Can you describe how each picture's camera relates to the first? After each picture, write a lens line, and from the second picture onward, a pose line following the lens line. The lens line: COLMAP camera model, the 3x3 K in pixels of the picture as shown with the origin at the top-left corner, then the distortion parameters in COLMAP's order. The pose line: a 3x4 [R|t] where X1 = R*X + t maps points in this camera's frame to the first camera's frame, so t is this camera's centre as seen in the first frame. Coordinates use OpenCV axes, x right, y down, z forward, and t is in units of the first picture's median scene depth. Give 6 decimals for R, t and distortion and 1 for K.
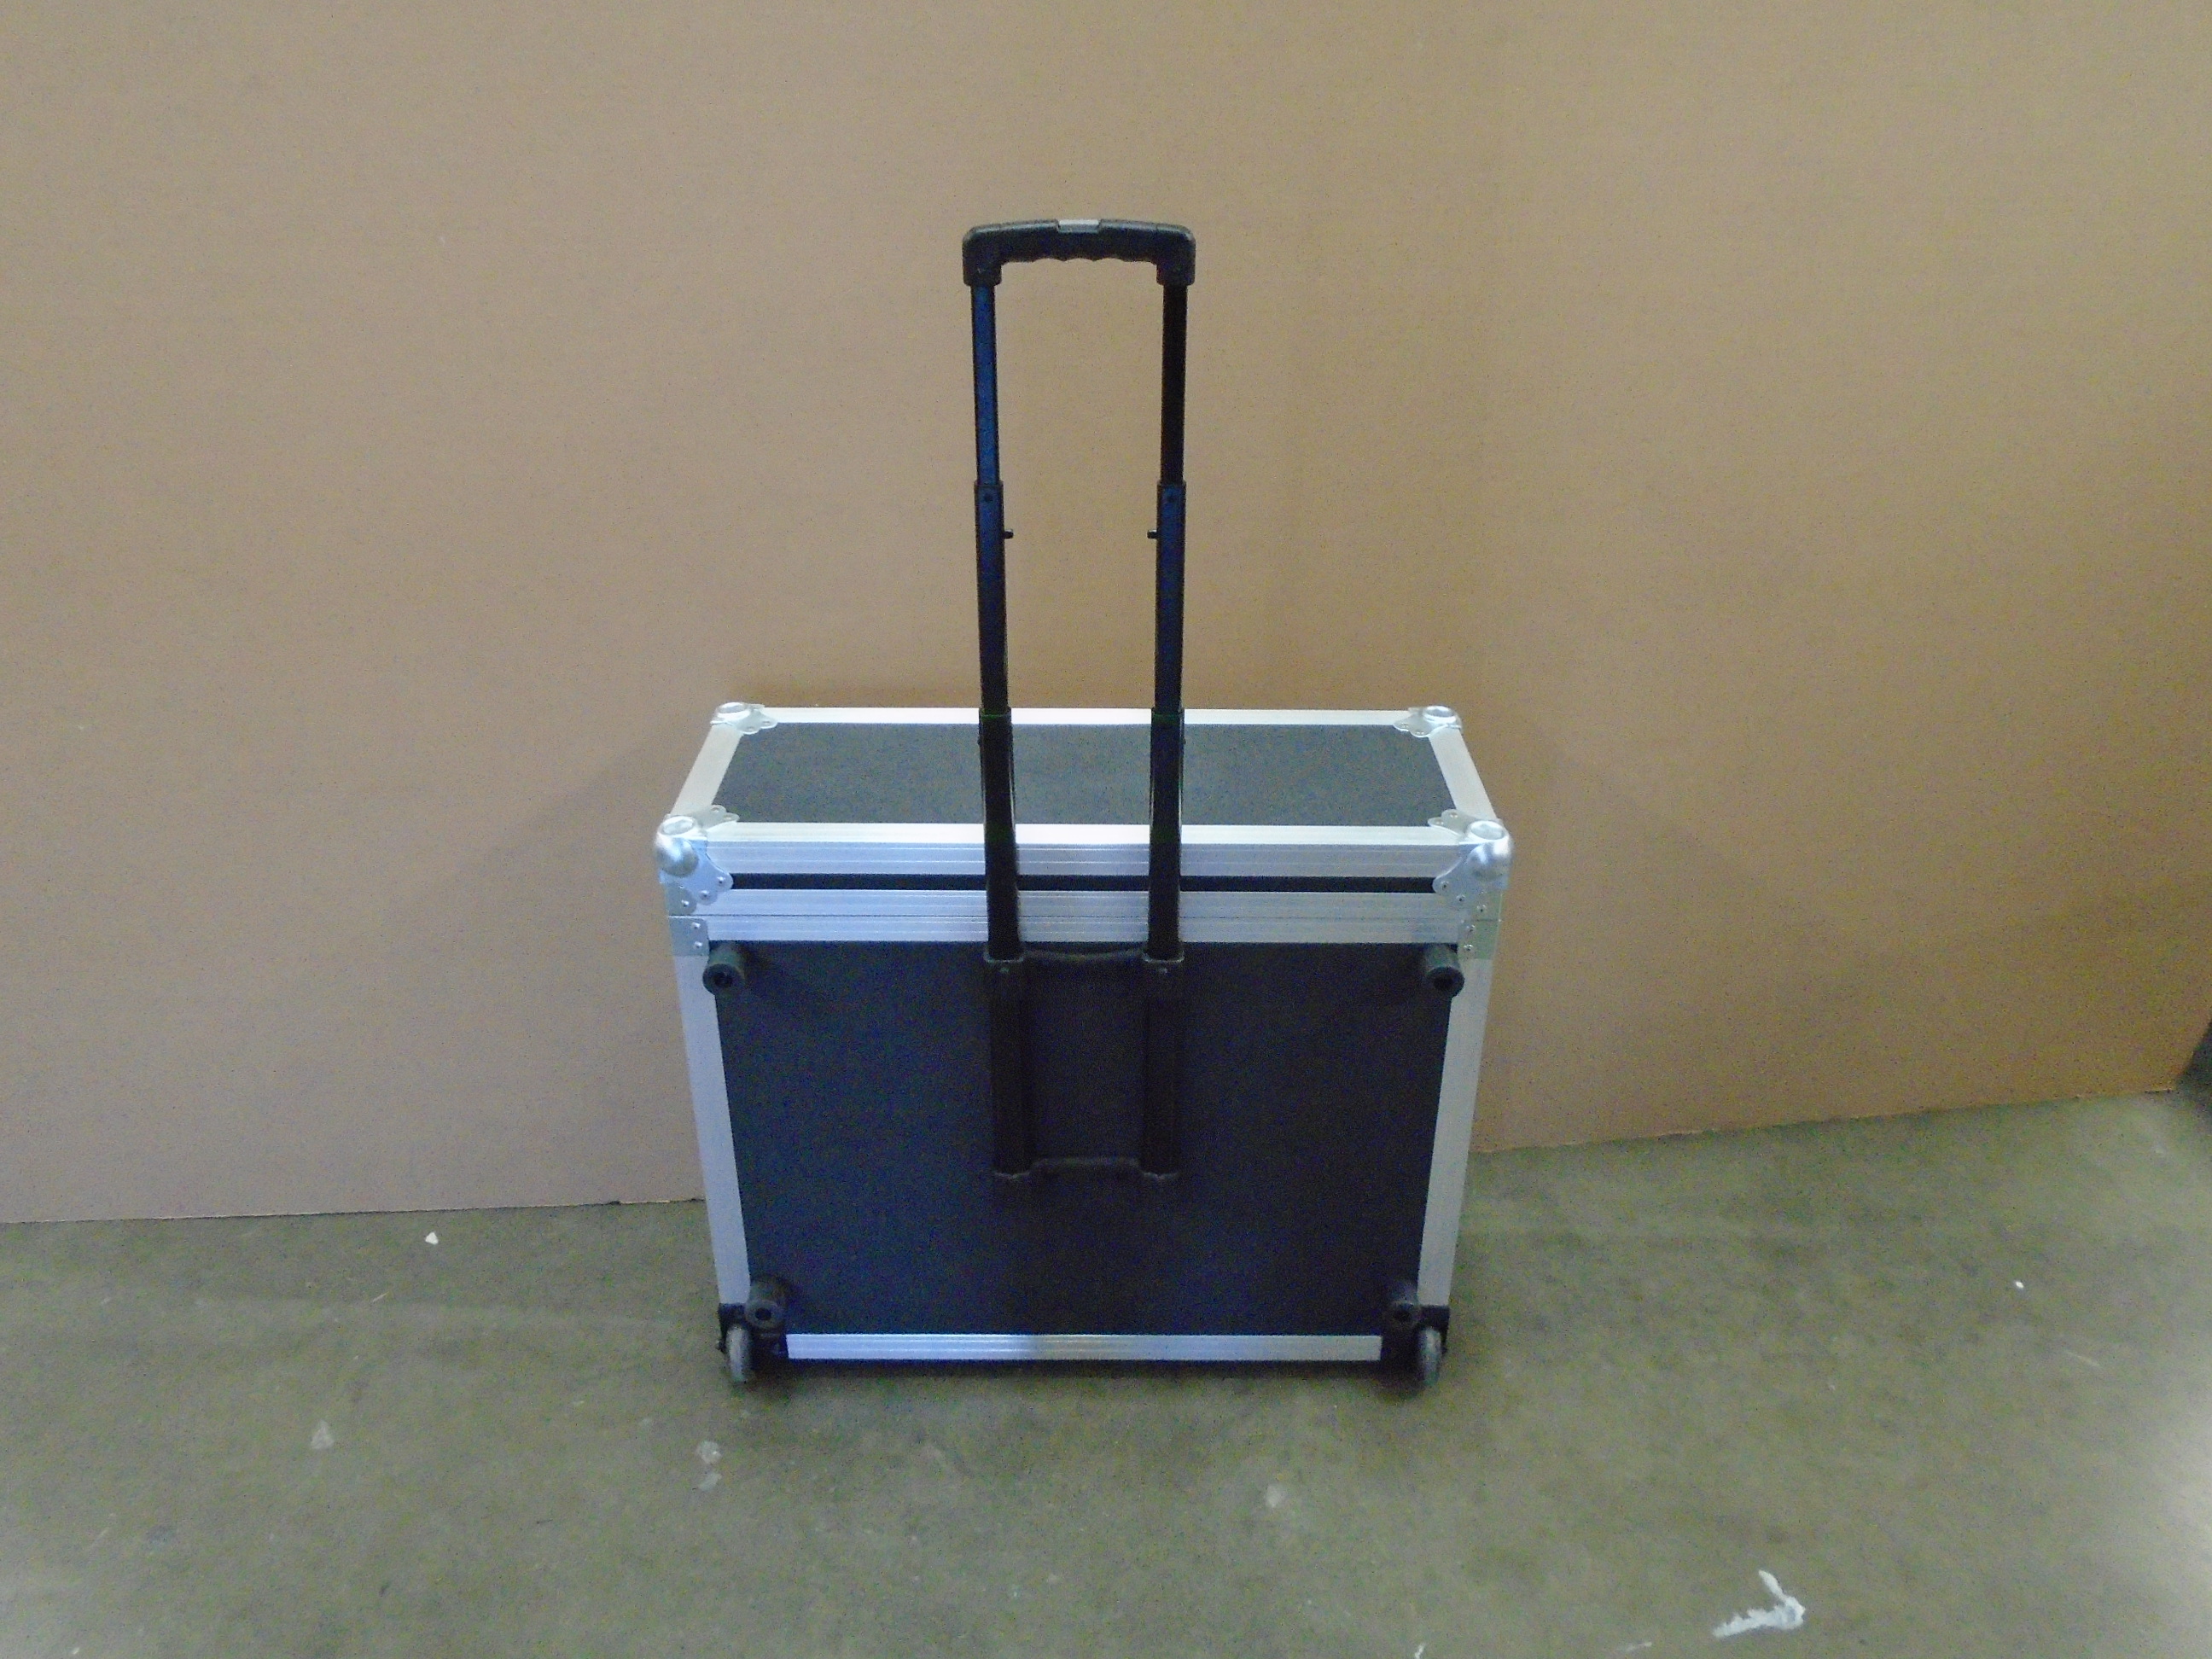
lens RADIAL K [[1713.3, 0, 1099.6], [0, 1713.3, 824.6], [0, 0, 1]] dist [-0.008223, -0.001330]
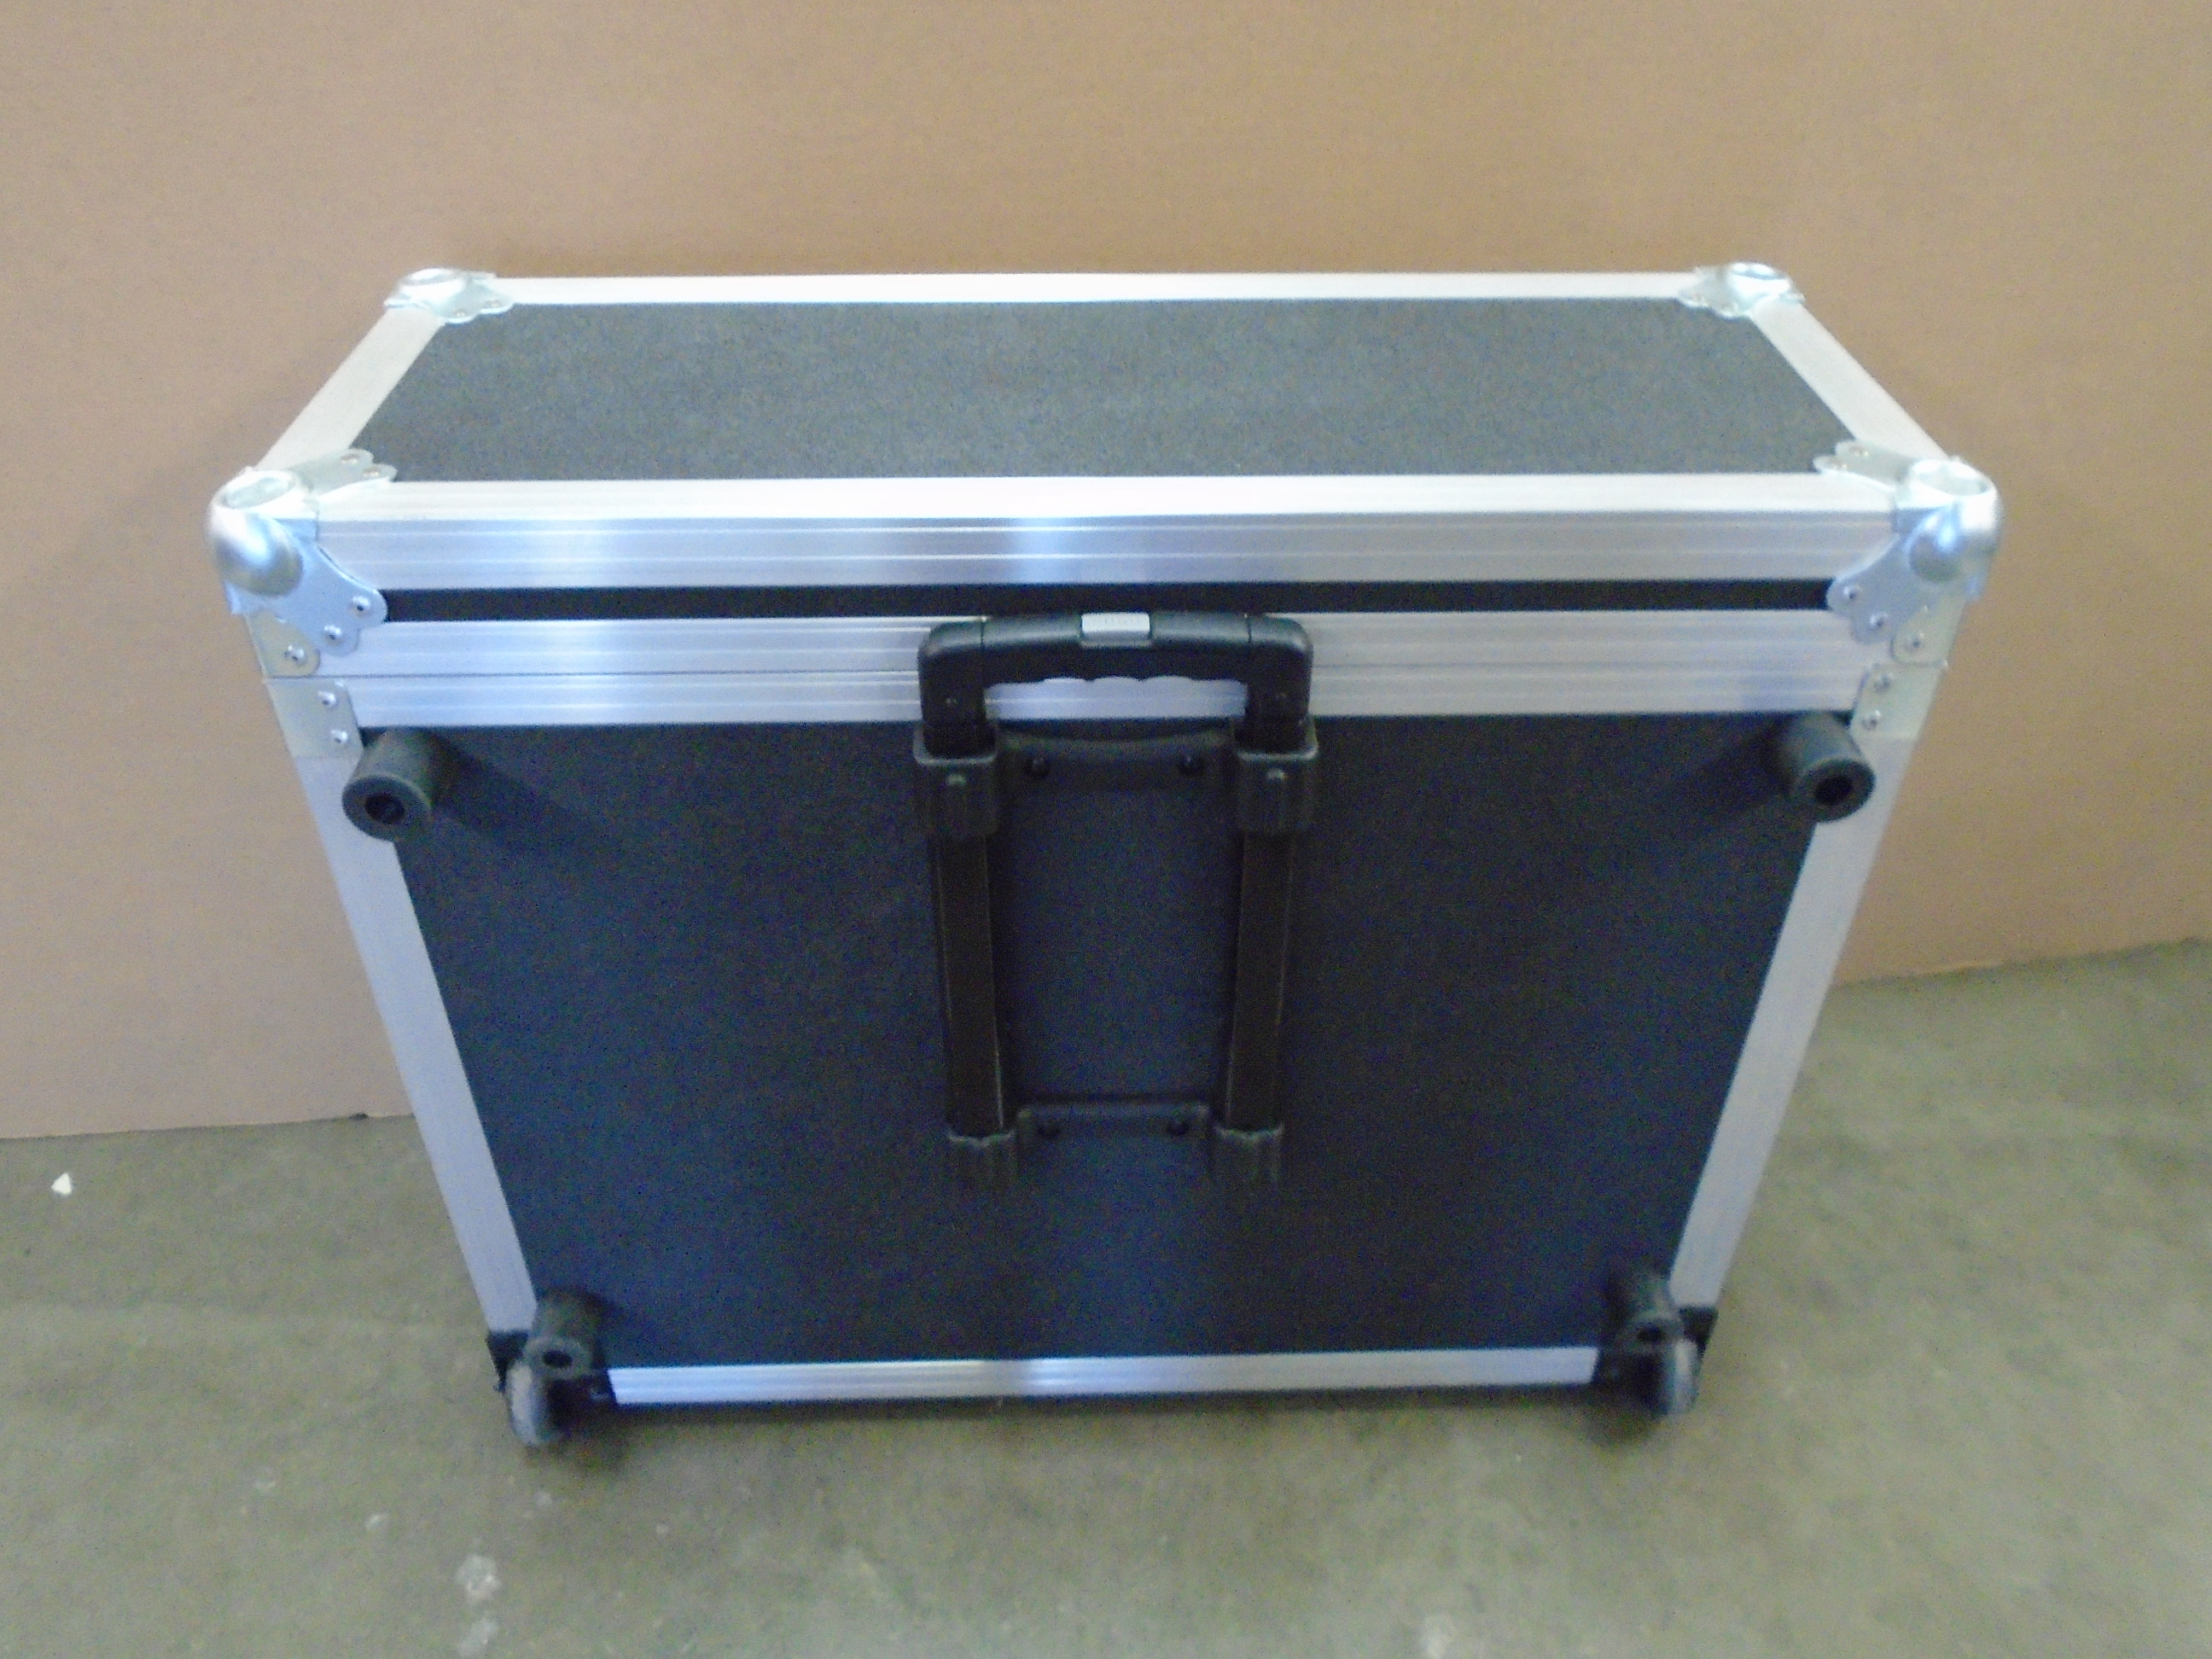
lens RADIAL K [[1710.6, 0, 1107.0], [0, 1710.6, 803.7], [0, 0, 1]] dist [-0.002568, 0.002427]
pose [[0.999496, -0.016834, 0.026932, -0.022892], [0.012728, 0.989209, 0.145958, 0.018352], [-0.029099, -0.145542, 0.988924, 0.455283]]
